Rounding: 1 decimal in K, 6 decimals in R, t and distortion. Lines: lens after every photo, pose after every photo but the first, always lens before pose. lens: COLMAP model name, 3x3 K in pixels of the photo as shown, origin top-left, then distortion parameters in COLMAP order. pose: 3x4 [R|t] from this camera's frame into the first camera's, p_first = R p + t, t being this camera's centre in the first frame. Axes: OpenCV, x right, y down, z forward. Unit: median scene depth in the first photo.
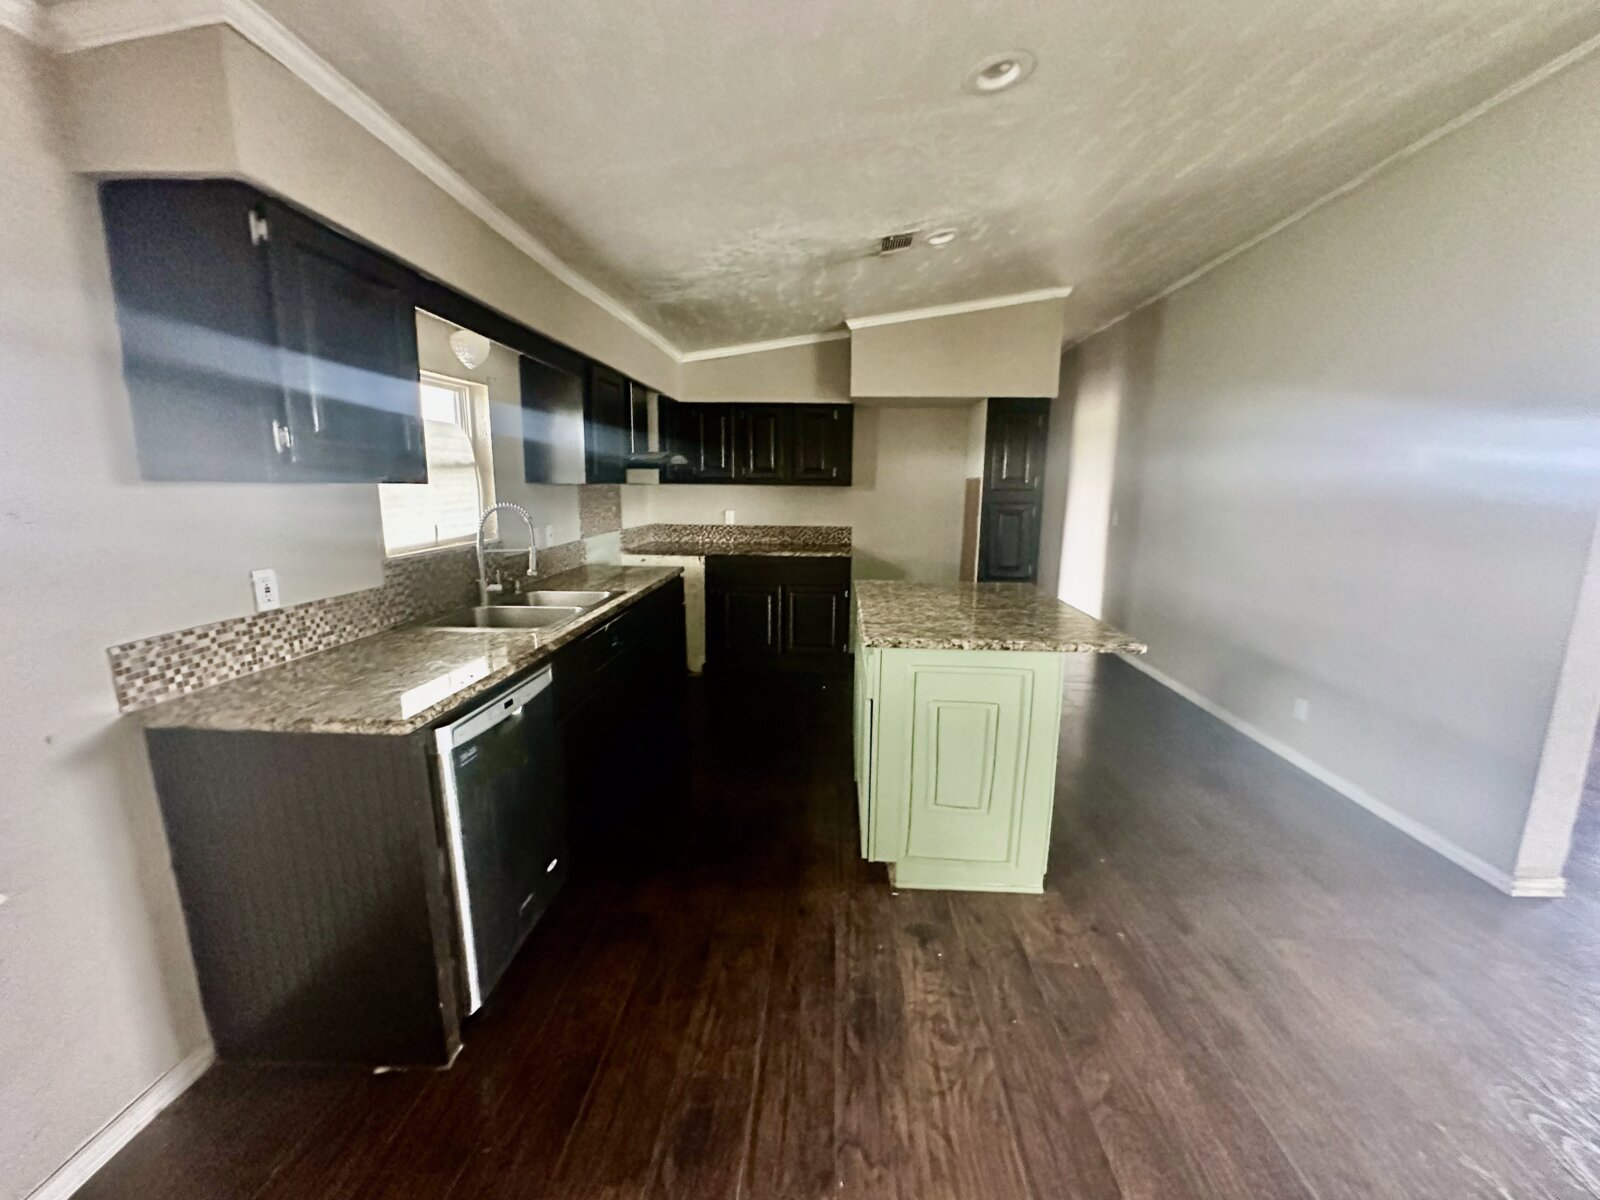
lens RADIAL K [[648.2, 0, 793.8], [0, 648.2, 594.3], [0, 0, 1]] dist [-0.003360, 0.000256]
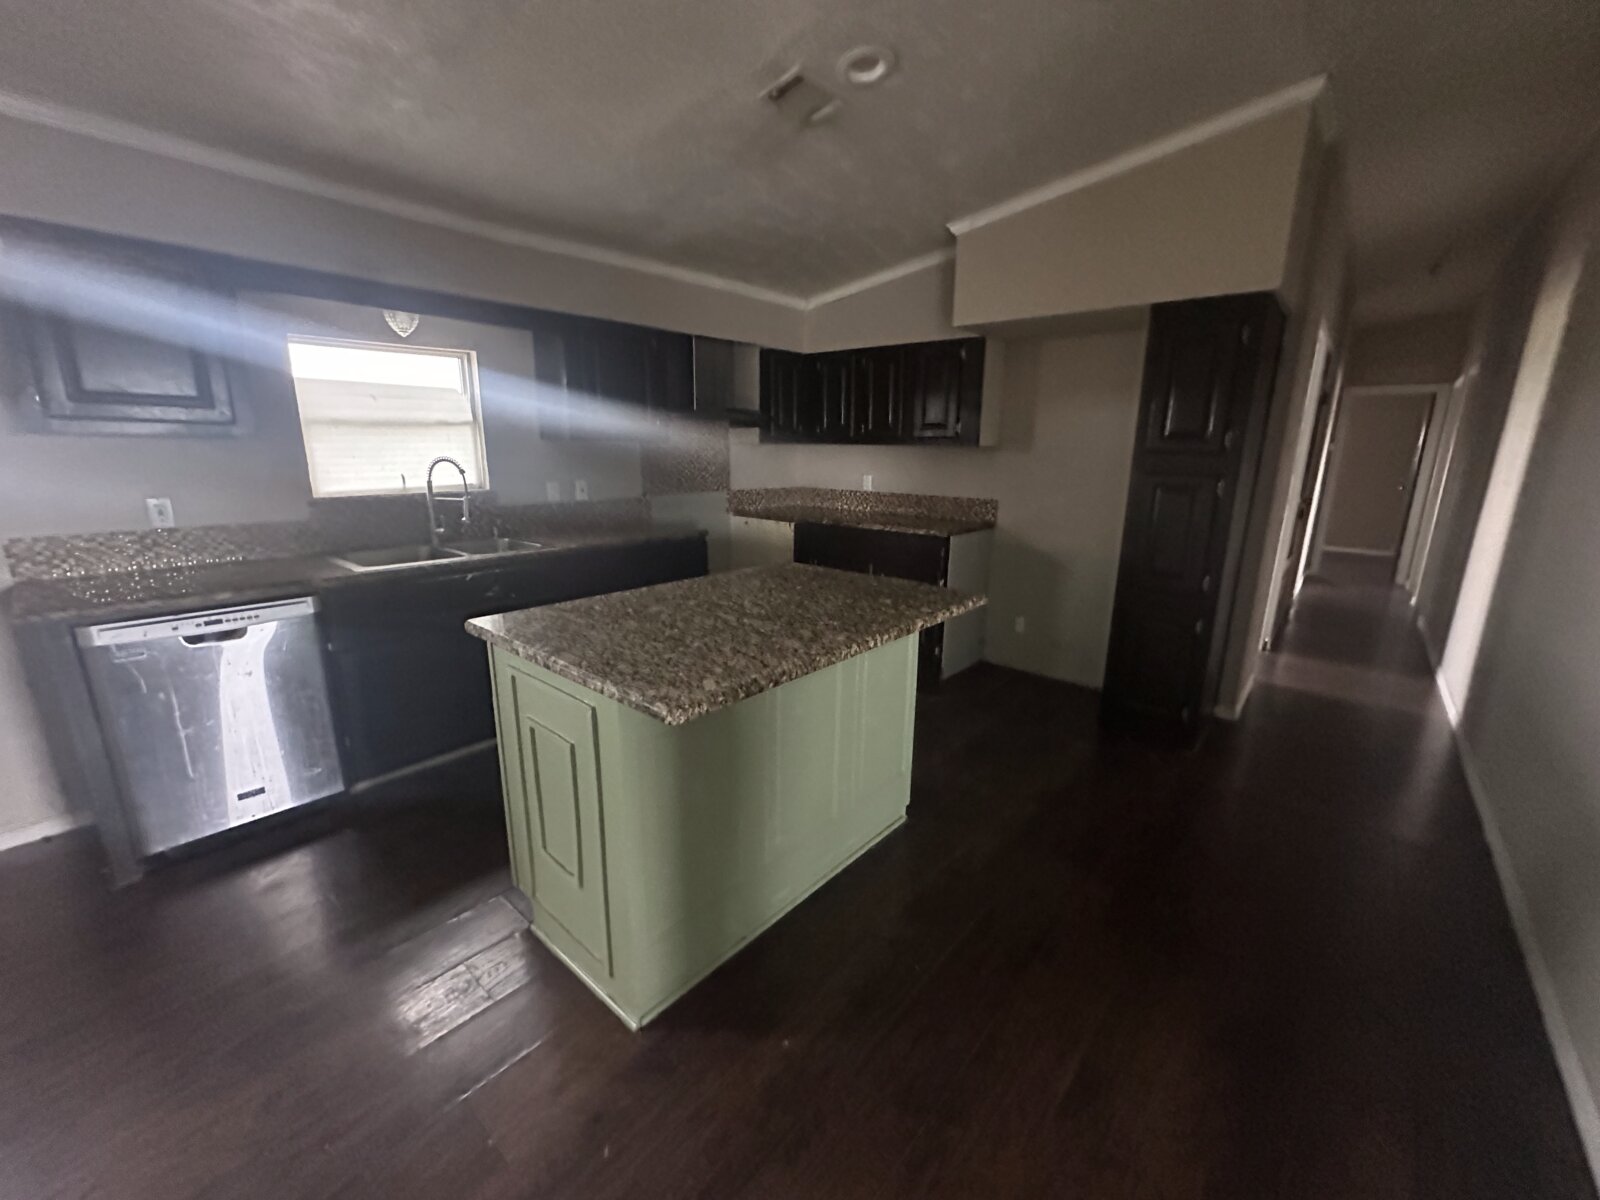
lens RADIAL K [[646.1, 0, 800.0], [0, 646.1, 600.0], [0, 0, 1]] dist [-0.000575, 0.000183]
pose [[0.793085, 0.141585, -0.592427, 0.904929], [-0.106159, 0.989853, 0.094452, -0.079576], [0.599789, -0.012017, 0.800068, 0.567330]]
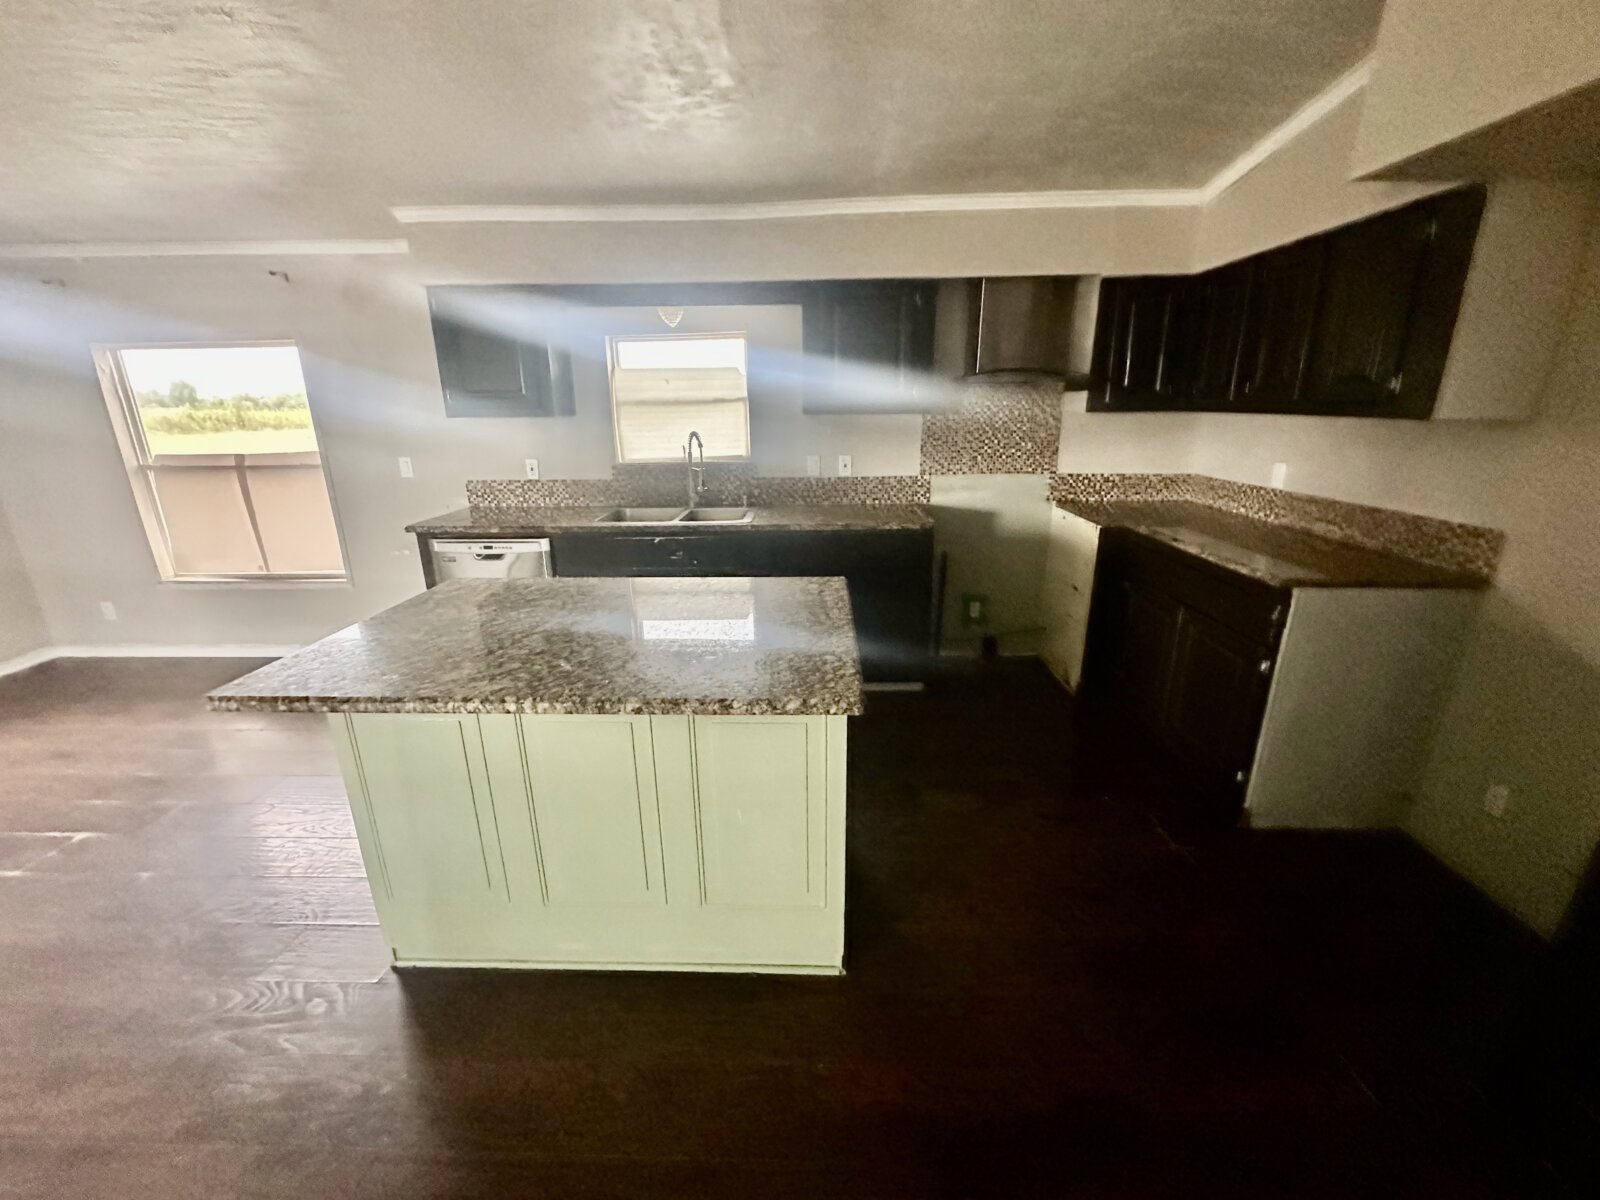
lens RADIAL K [[648.2, 0, 793.8], [0, 648.2, 594.3], [0, 0, 1]] dist [-0.003360, 0.000256]
pose [[0.026639, 0.272616, -0.961754, 1.057091], [-0.158733, 0.951042, 0.265183, -0.248388], [0.986962, 0.145598, 0.068608, 1.394960]]
